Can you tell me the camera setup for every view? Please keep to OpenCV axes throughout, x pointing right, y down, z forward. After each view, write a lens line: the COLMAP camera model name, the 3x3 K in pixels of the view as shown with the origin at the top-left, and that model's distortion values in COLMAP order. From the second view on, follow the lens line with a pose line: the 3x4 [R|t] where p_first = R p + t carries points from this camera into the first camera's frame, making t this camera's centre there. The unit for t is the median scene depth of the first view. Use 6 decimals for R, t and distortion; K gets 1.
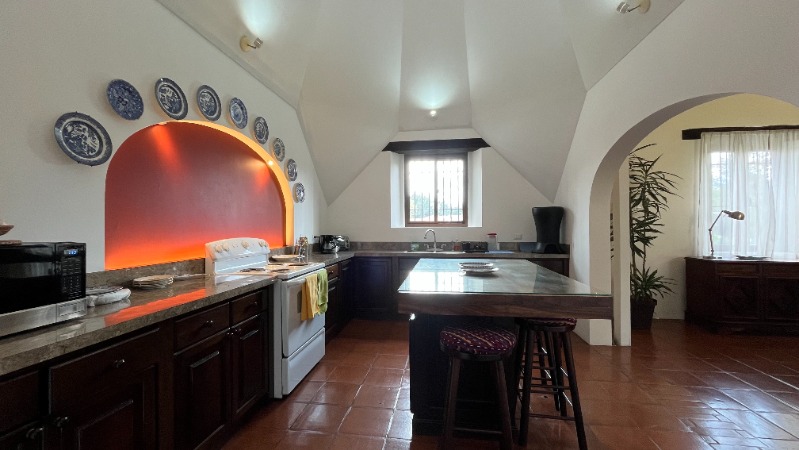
lens RADIAL K [[321.8, 0, 397.2], [0, 321.8, 224.0], [0, 0, 1]] dist [-0.002101, -0.000542]
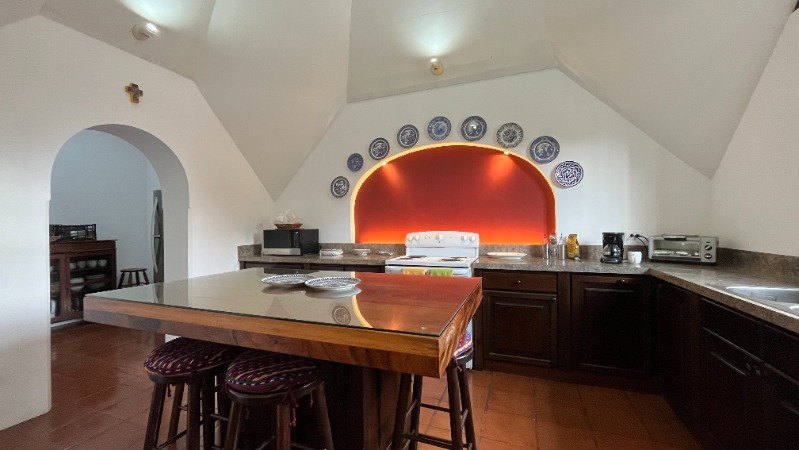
lens RADIAL K [[321.8, 0, 397.2], [0, 321.8, 224.0], [0, 0, 1]] dist [-0.002101, -0.000542]
pose [[-0.223406, 0.003178, -0.974720, 0.730512], [0.021677, 0.999764, -0.001708, 0.013731], [0.974484, -0.021510, -0.223422, 1.122551]]
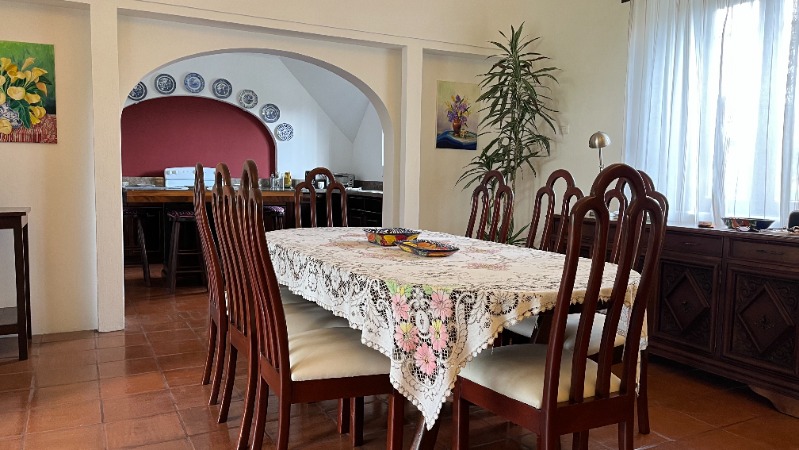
lens RADIAL K [[597.4, 0, 402.3], [0, 597.4, 228.6], [0, 0, 1]] dist [0.055295, -0.062635]
pose [[0.591852, 0.073790, -0.802662, 2.383436], [-0.008931, 0.996340, 0.085009, 0.081768], [0.805997, -0.043145, 0.590345, 0.105211]]
